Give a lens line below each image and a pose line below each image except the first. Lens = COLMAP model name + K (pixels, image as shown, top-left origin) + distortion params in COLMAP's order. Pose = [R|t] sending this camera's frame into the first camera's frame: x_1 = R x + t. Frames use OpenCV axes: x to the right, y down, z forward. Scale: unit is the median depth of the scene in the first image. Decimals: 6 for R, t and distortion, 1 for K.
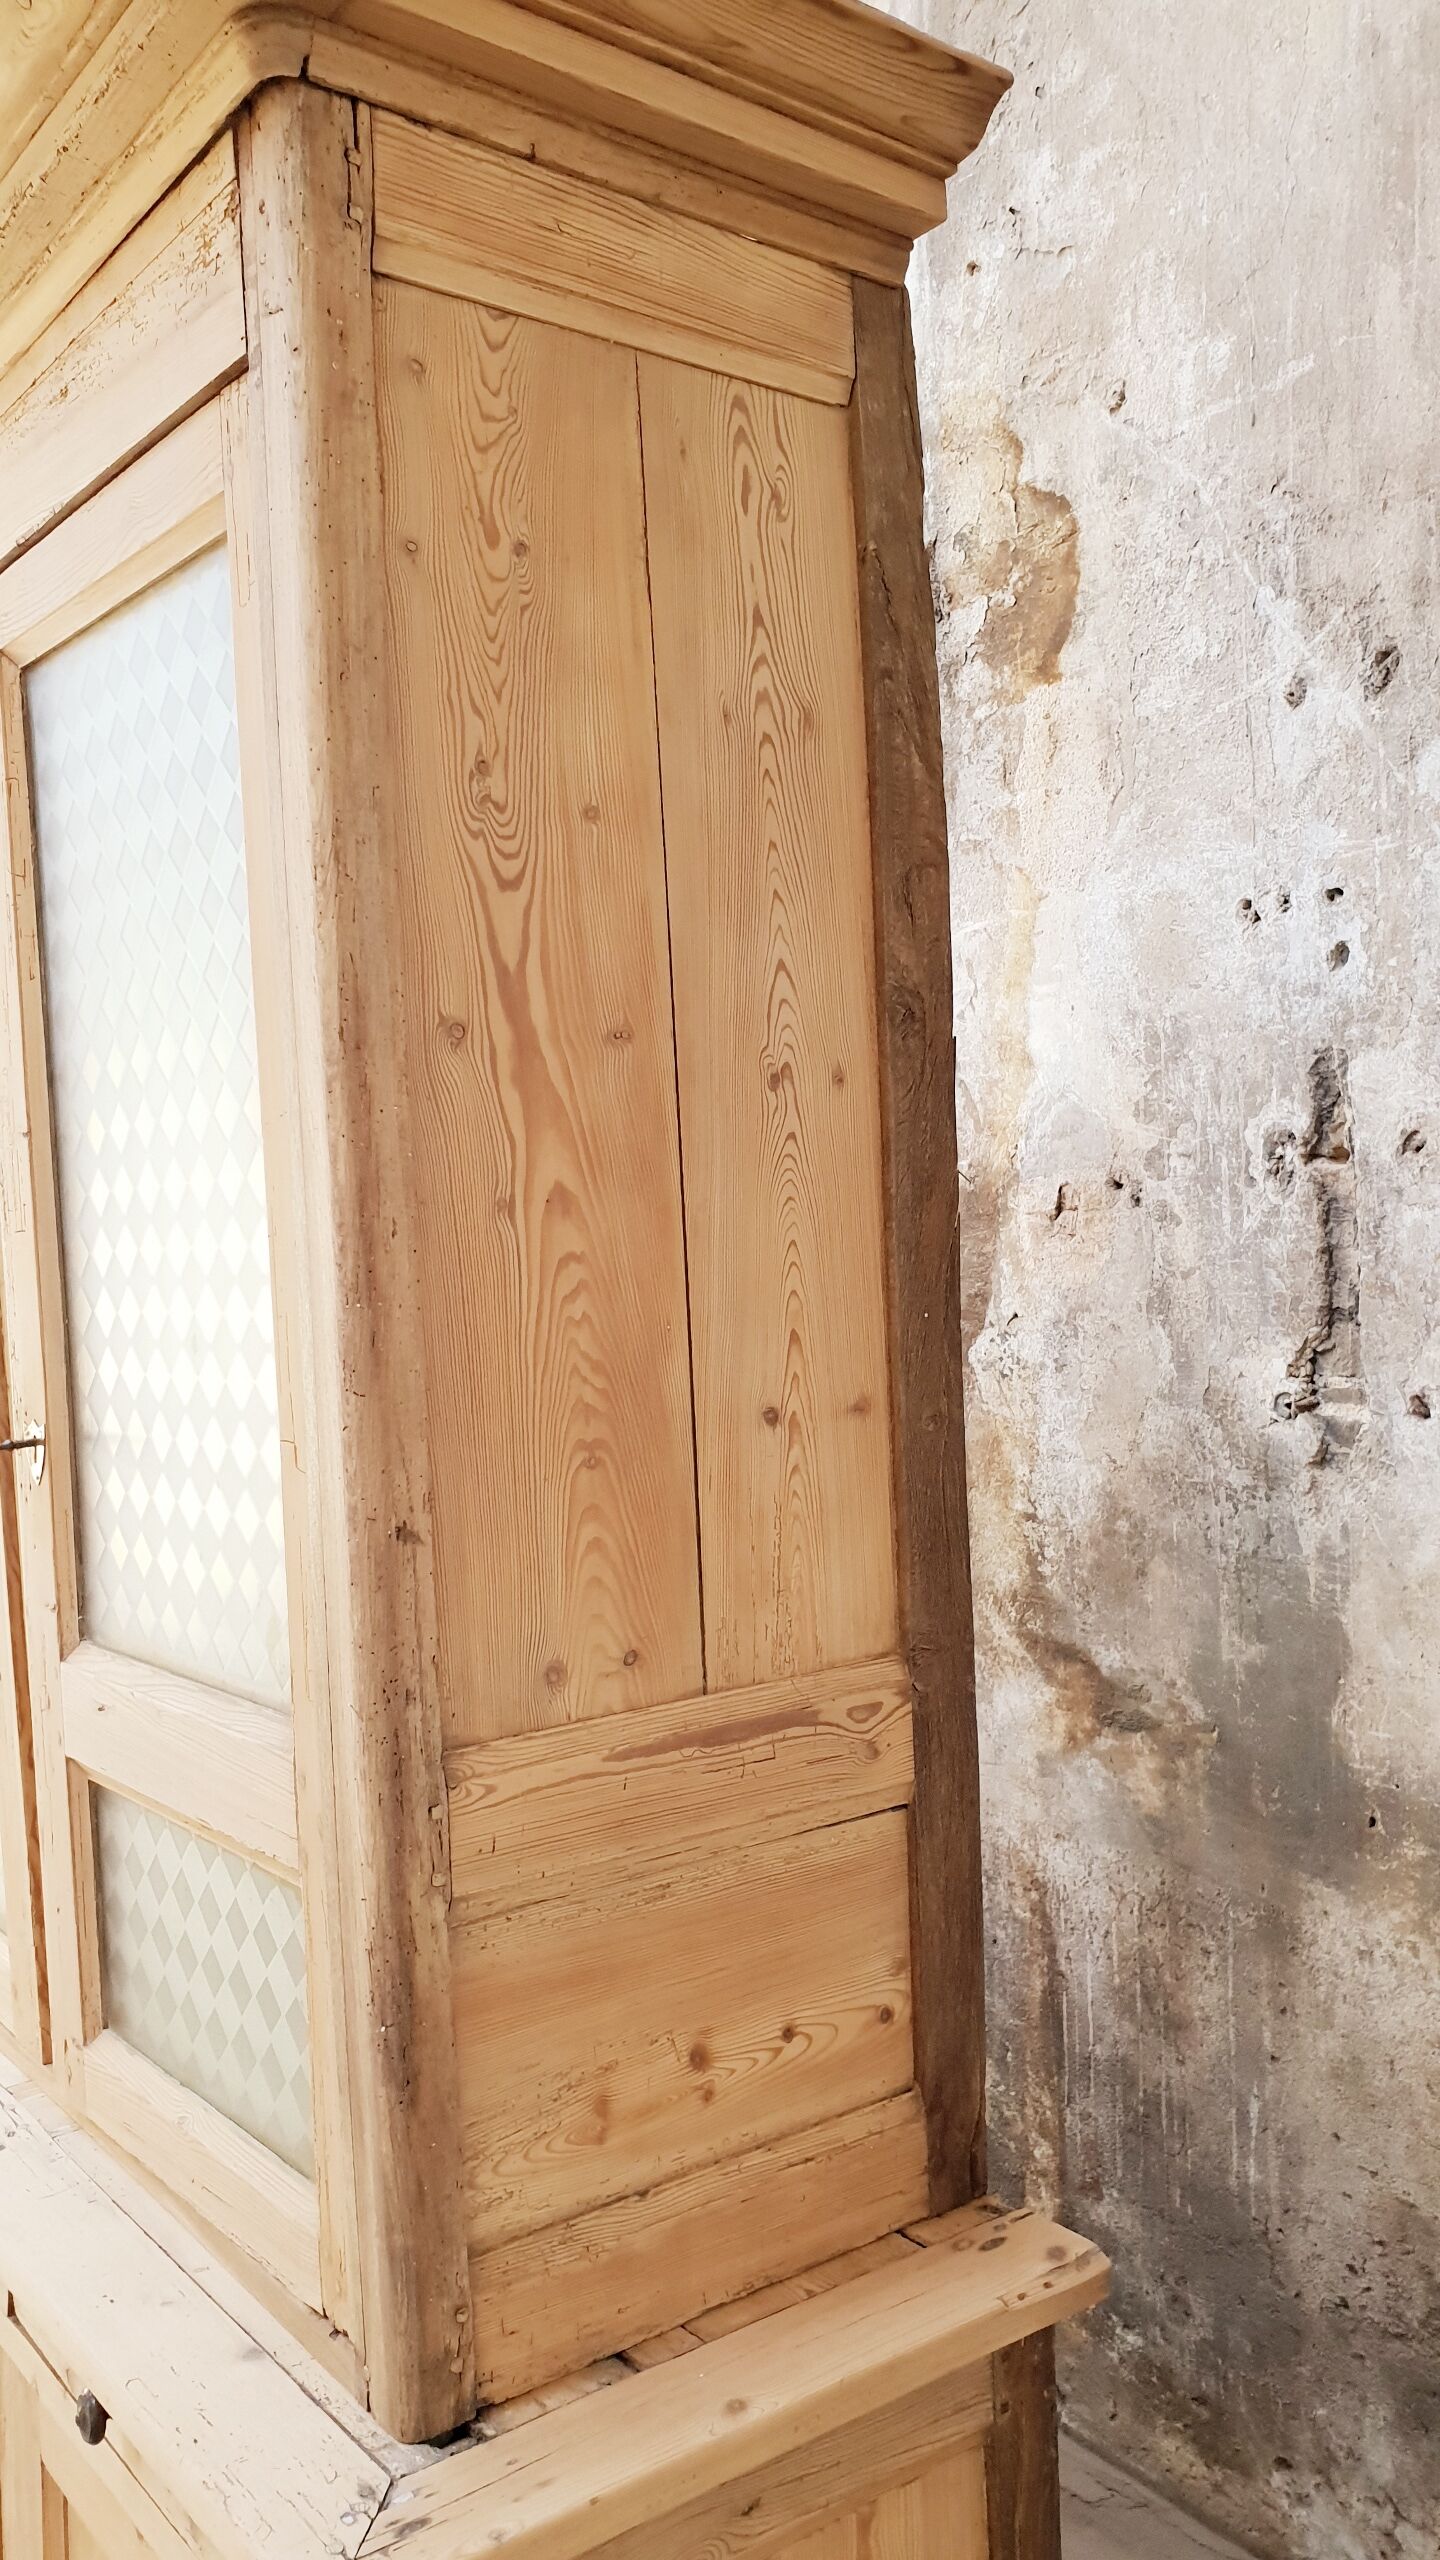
lens RADIAL K [[2074.3, 0, 721.1], [0, 2074.3, 1258.8], [0, 0, 1]] dist [0.000017, 0.013623]
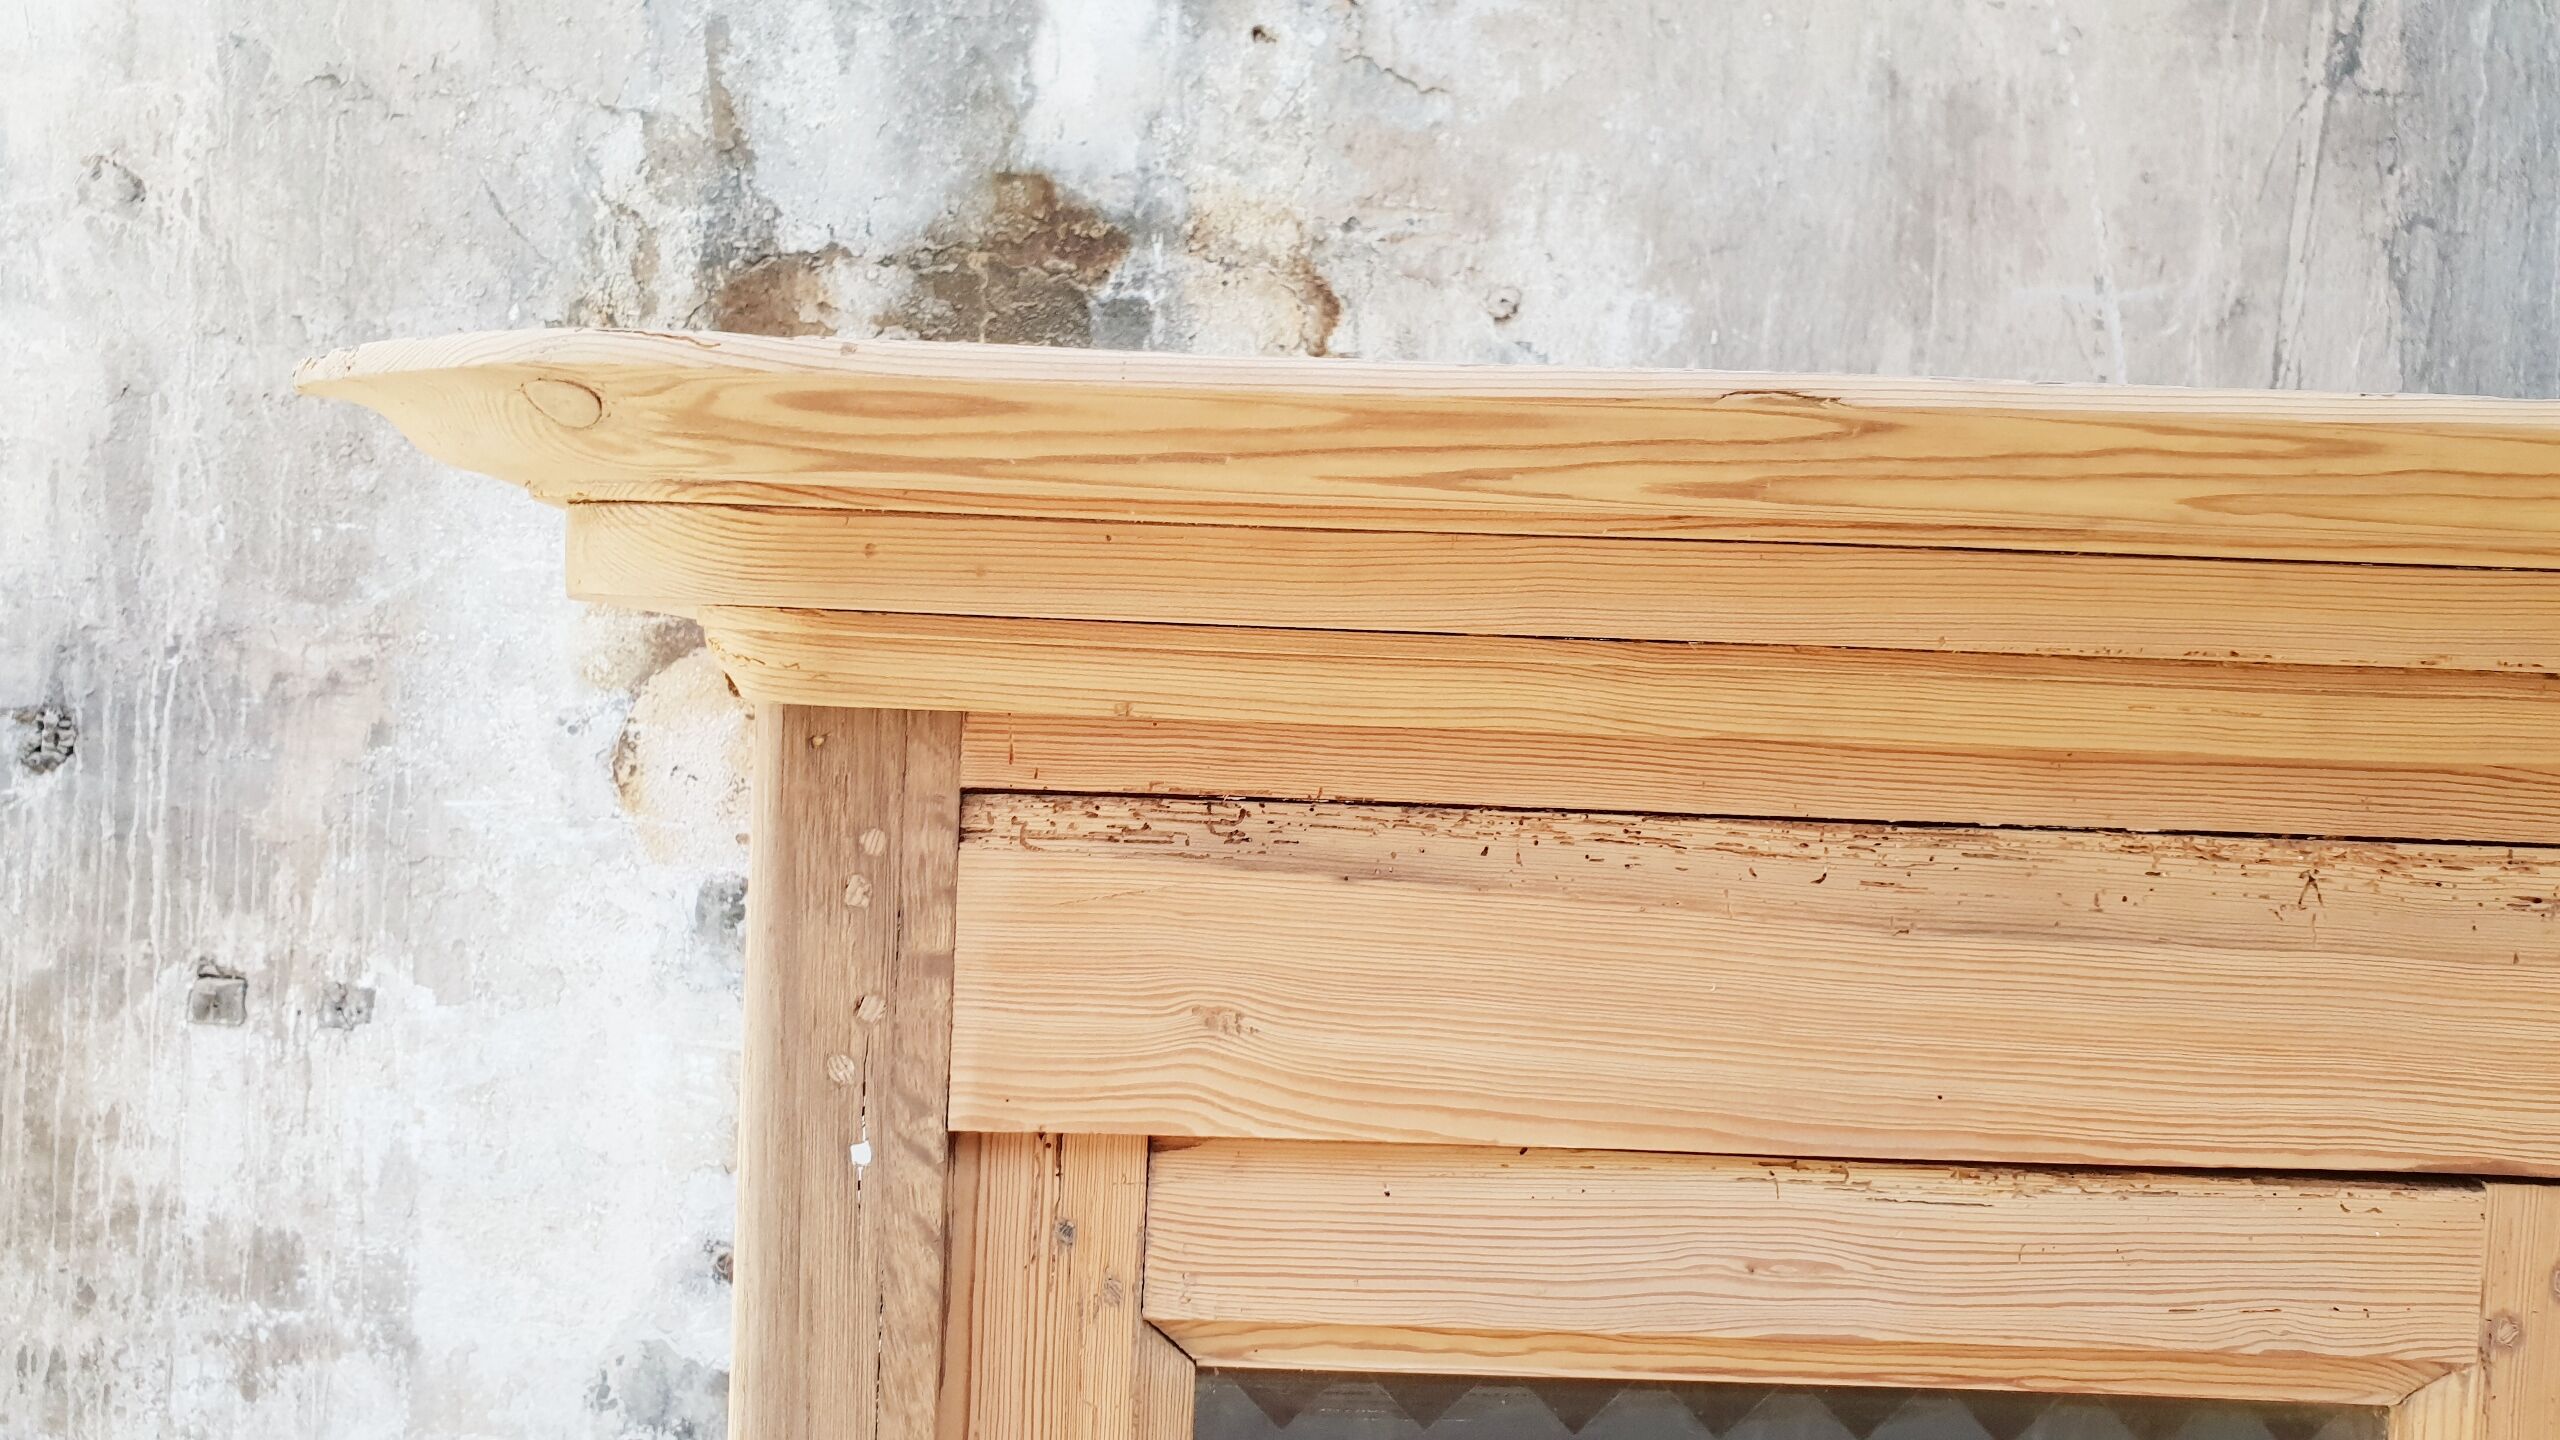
lens RADIAL K [[2018.8, 0, 1261.0], [0, 2018.8, 719.8], [0, 0, 1]] dist [0.000235, 0.014261]
pose [[0.550963, 0.056680, 0.832602, -0.546481], [-0.044334, 0.998270, -0.038621, -0.233005], [-0.833351, -0.015634, 0.552523, 0.684877]]
